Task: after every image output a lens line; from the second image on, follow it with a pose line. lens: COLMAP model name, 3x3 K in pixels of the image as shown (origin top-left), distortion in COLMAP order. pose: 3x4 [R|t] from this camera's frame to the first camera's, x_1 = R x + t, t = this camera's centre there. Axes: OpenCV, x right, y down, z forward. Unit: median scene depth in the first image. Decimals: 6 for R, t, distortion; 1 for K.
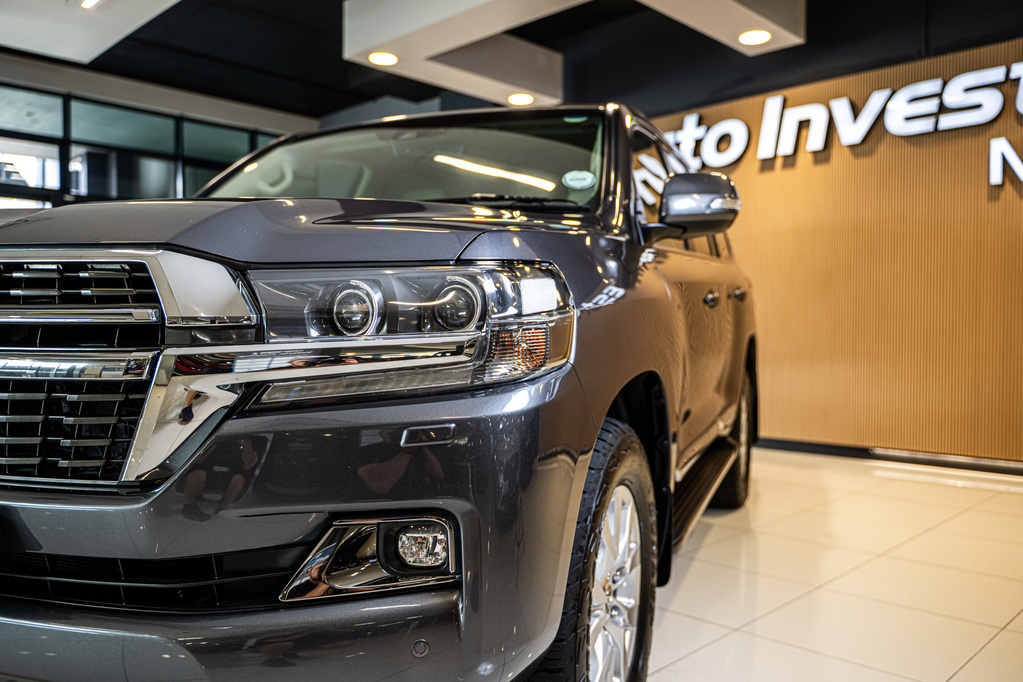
lens RADIAL K [[822.8, 0, 510.0], [0, 822.8, 352.0], [0, 0, 1]] dist [0.006759, -0.008118]
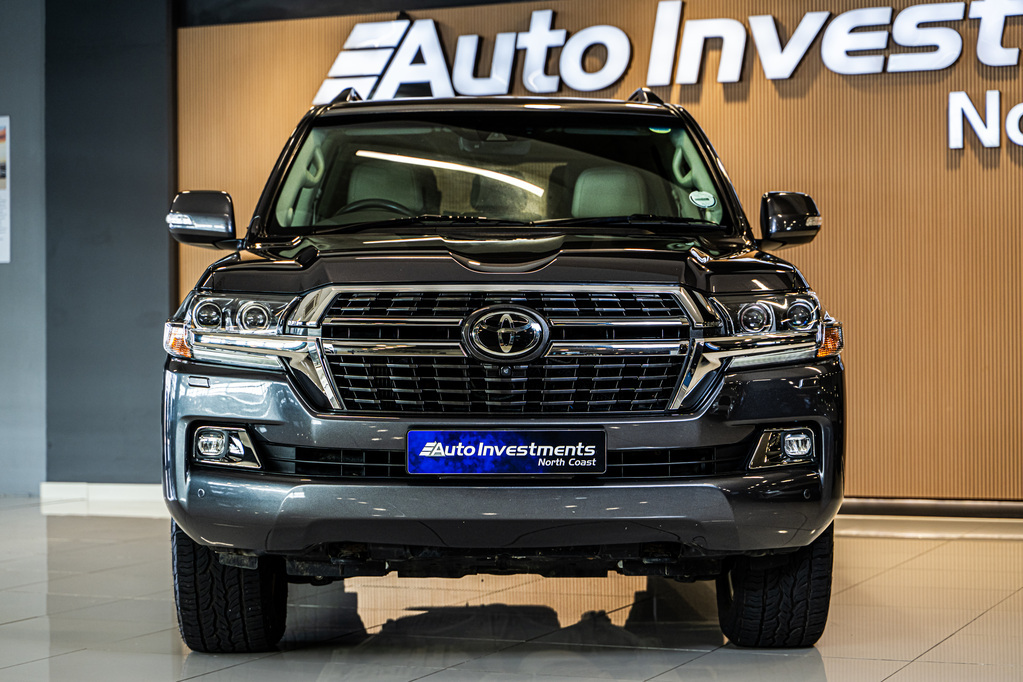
lens RADIAL K [[2174.3, 0, 511.5], [0, 2174.3, 341.0], [0, 0, 1]] dist [-0.035168, 0.180374]
pose [[0.927656, -0.006981, 0.373372, -0.566318], [0.017811, 0.999514, -0.025565, 0.025697], [-0.373012, 0.030366, 0.927329, -0.742358]]
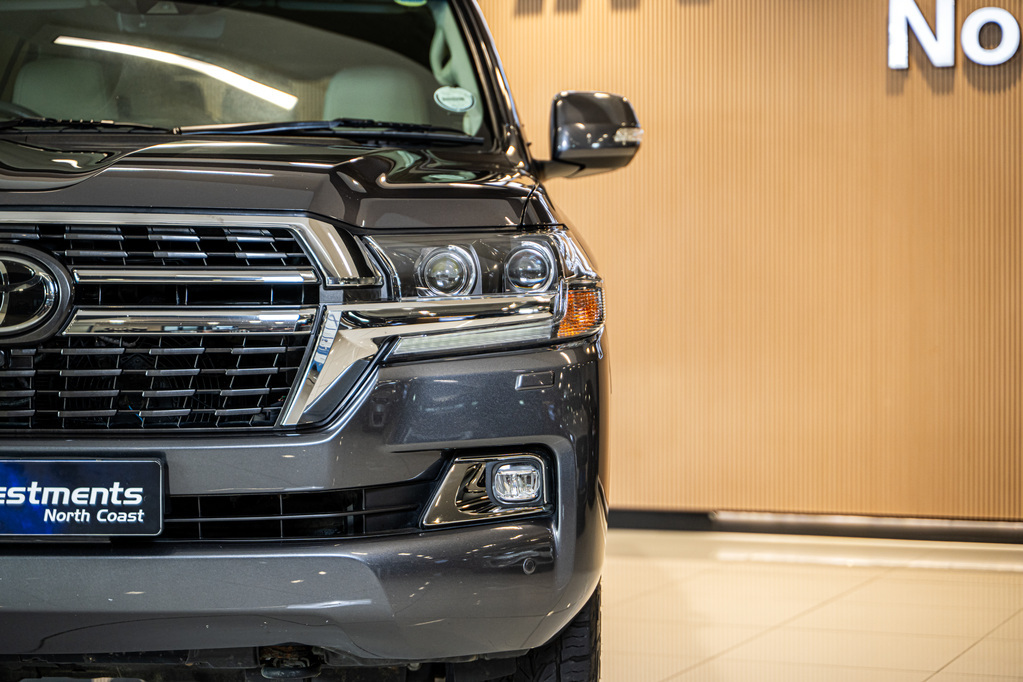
lens RADIAL K [[2174.3, 0, 511.5], [0, 2174.3, 341.0], [0, 0, 1]] dist [-0.035168, 0.180374]
pose [[0.931125, -0.005187, 0.364663, -0.265100], [0.010737, 0.999855, -0.013196, 0.018048], [-0.364541, 0.016202, 0.931046, -0.391593]]
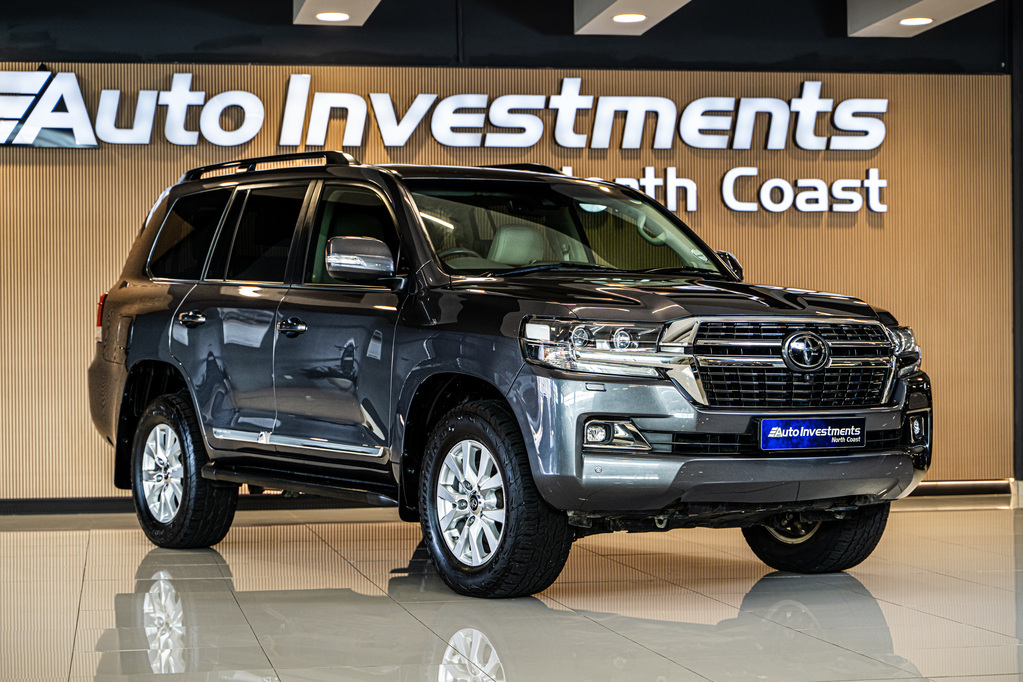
lens RADIAL K [[2174.3, 0, 511.5], [0, 2174.3, 341.0], [0, 0, 1]] dist [-0.035168, 0.180374]
pose [[0.578039, 0.003574, 0.816001, -1.533173], [0.029715, 0.999235, -0.025426, 0.020283], [-0.815468, 0.038945, 0.577490, -0.475716]]
